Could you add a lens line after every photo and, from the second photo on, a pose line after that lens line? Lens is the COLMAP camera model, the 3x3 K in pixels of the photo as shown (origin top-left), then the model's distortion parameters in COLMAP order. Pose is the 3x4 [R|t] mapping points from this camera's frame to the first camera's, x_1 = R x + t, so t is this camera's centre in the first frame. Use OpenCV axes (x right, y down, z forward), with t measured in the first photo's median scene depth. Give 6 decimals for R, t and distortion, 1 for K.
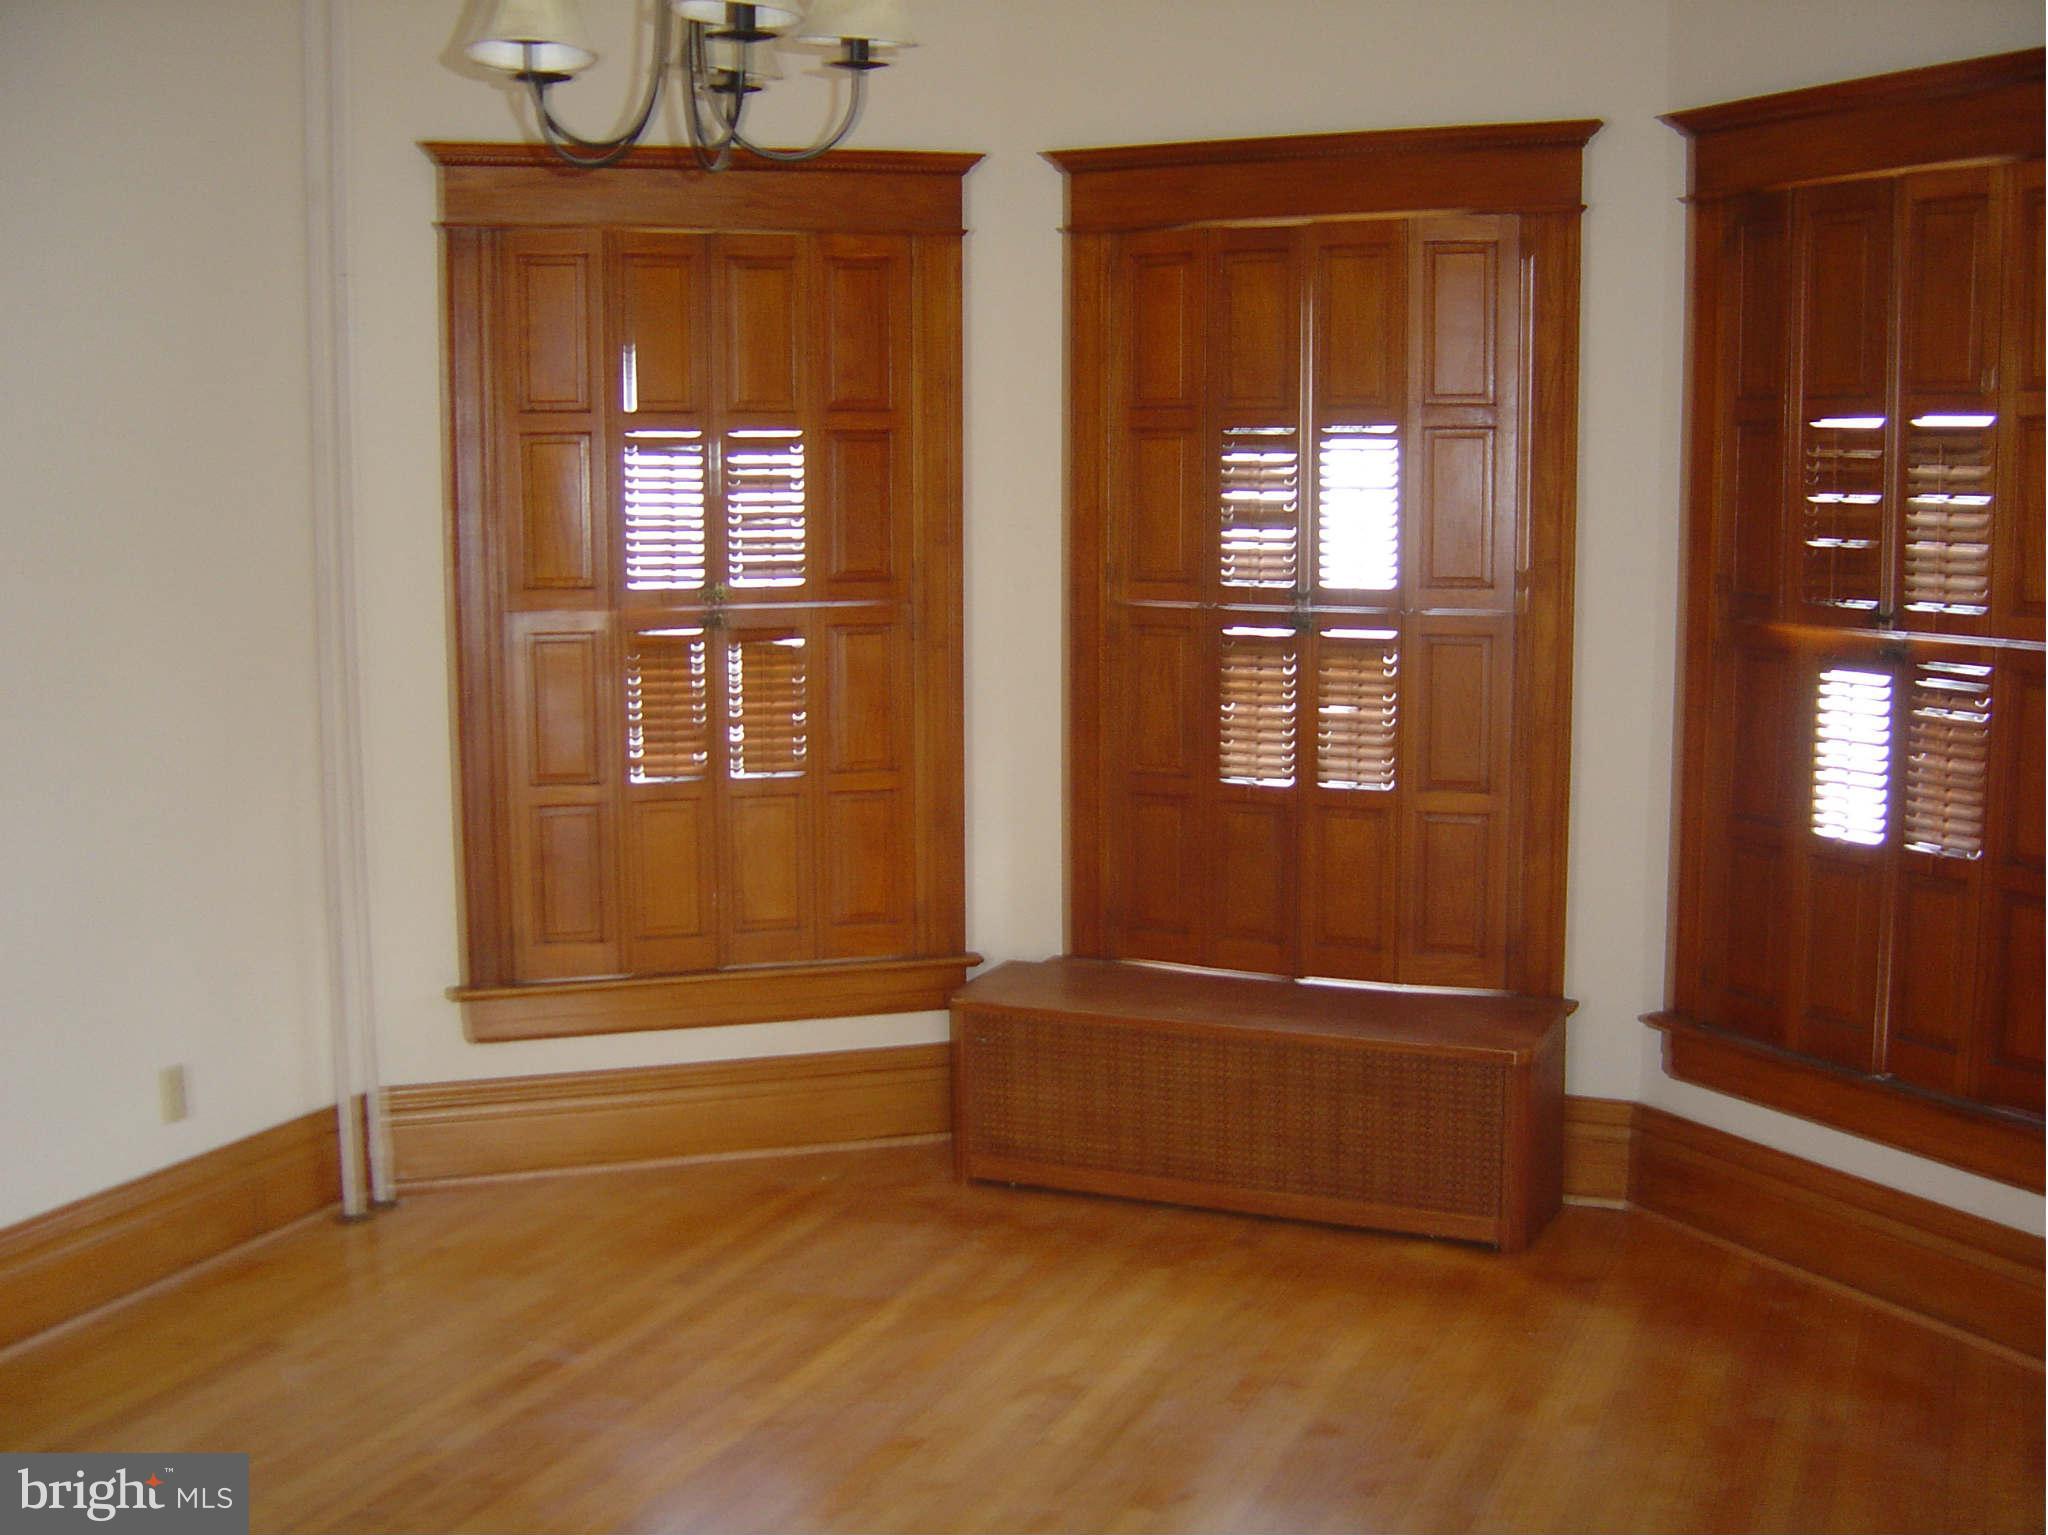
lens RADIAL K [[2275.5, 0, 1024.0], [0, 2275.5, 767.5], [0, 0, 1]] dist [-0.136501, -0.016514]
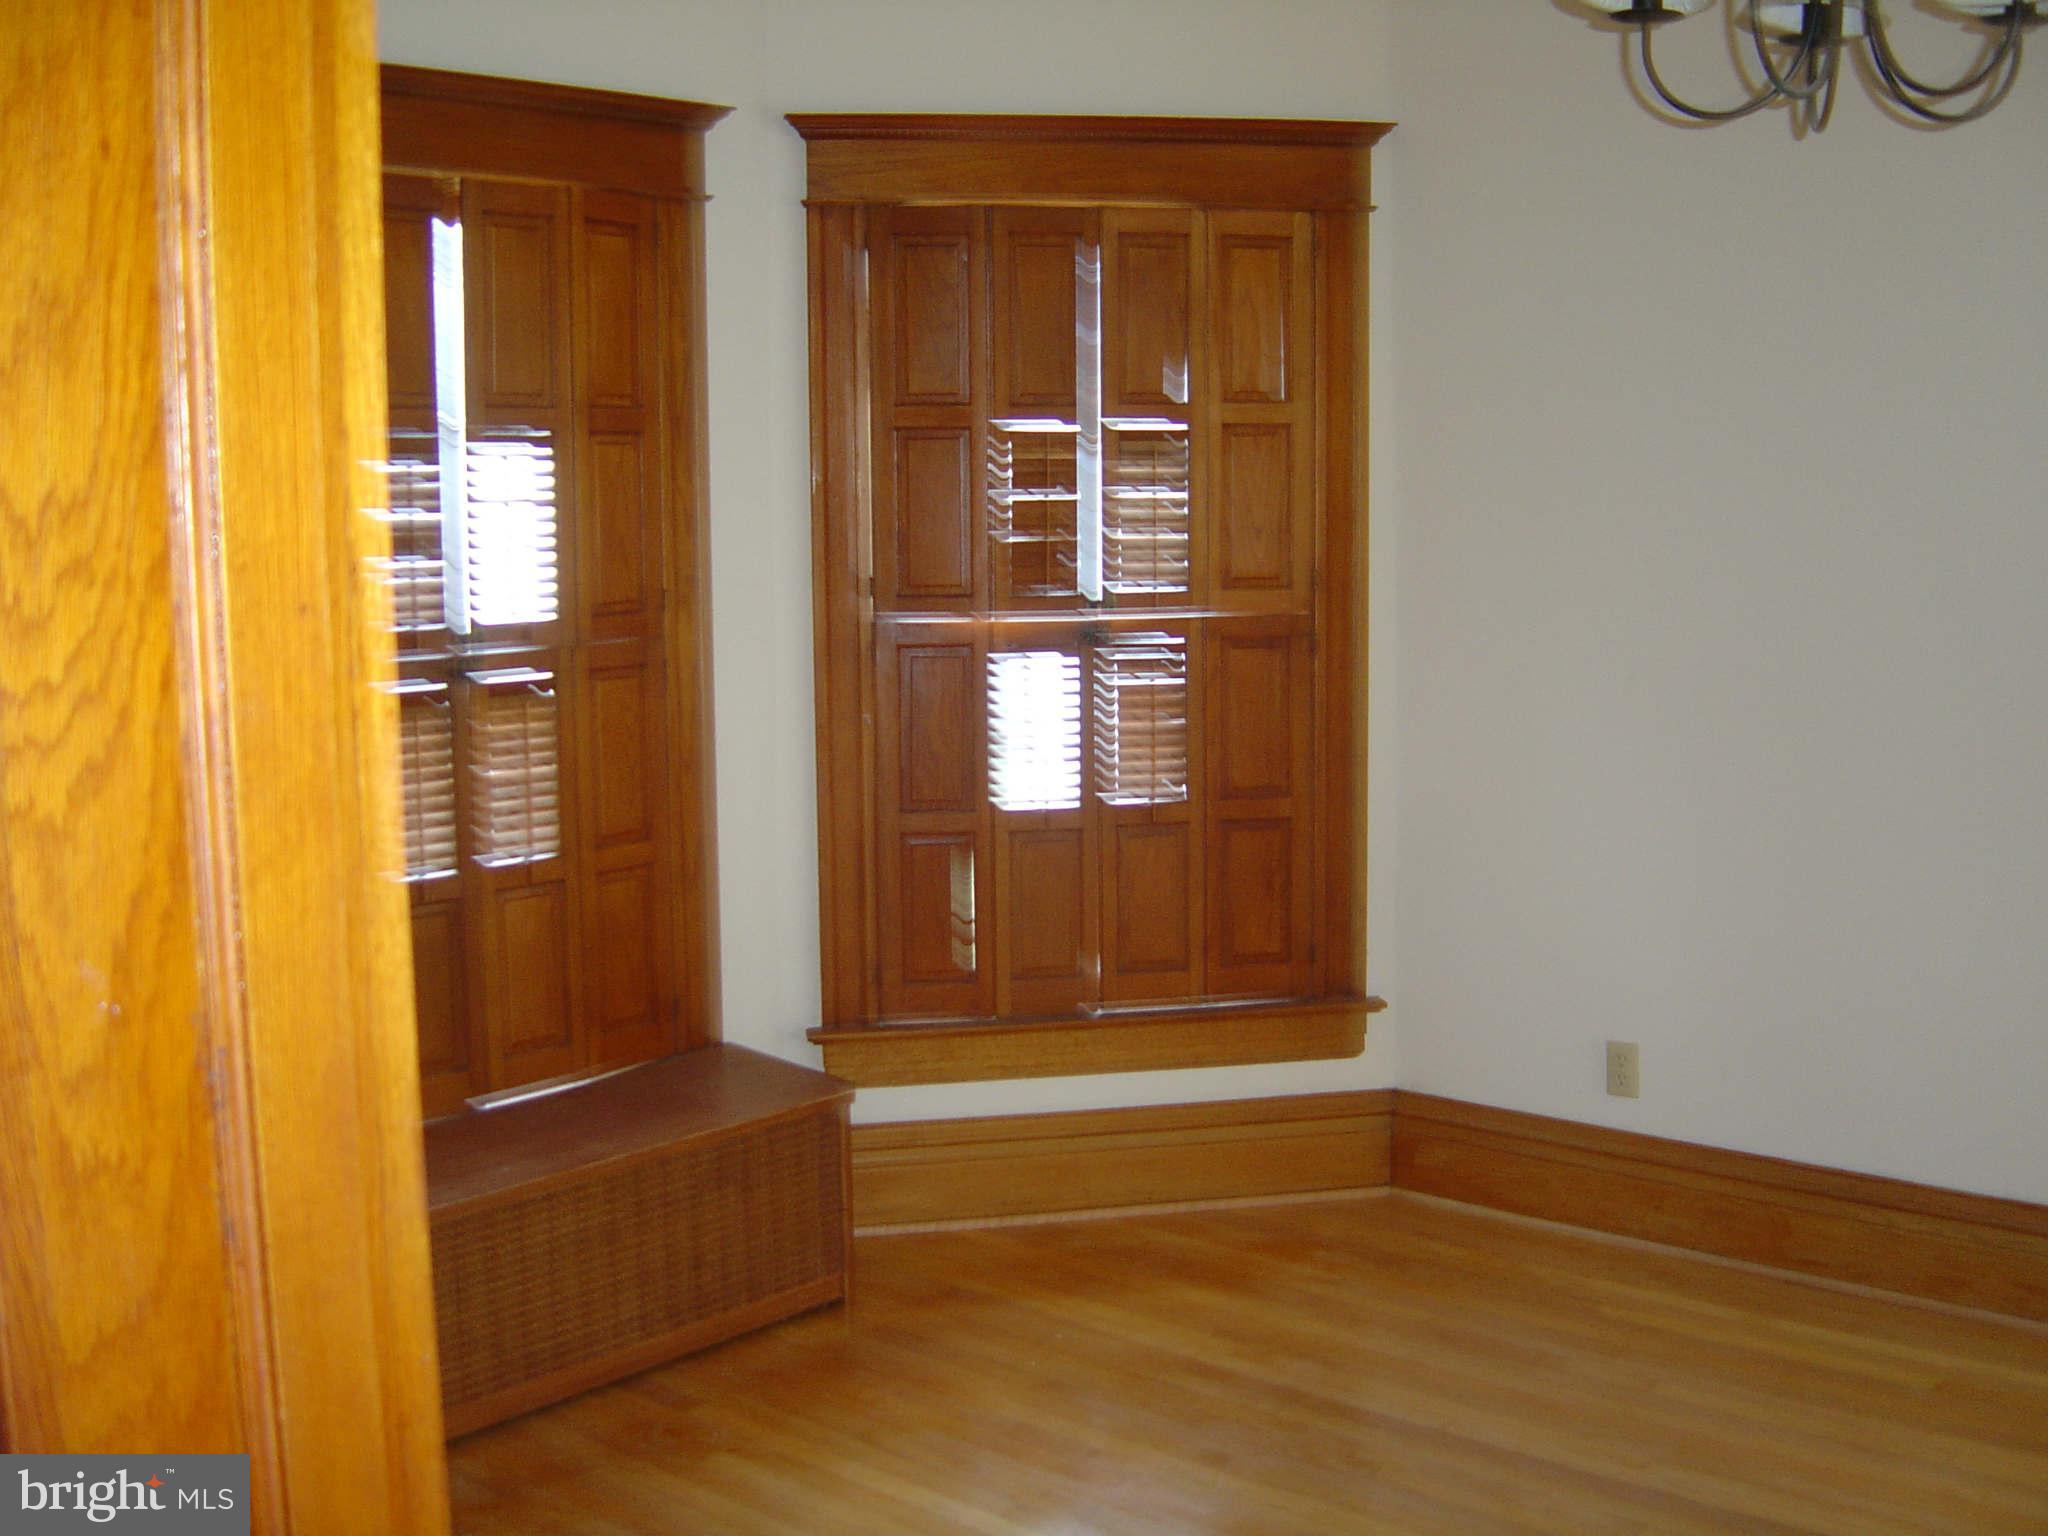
lens RADIAL K [[2275.5, 0, 1024.0], [0, 2275.5, 768.0], [0, 0, 1]] dist [-0.136501, -0.016514]
pose [[0.313769, -0.129578, 0.940616, -0.681742], [0.134036, 0.986769, 0.091225, -0.090917], [-0.939991, 0.097453, 0.326986, 0.644158]]
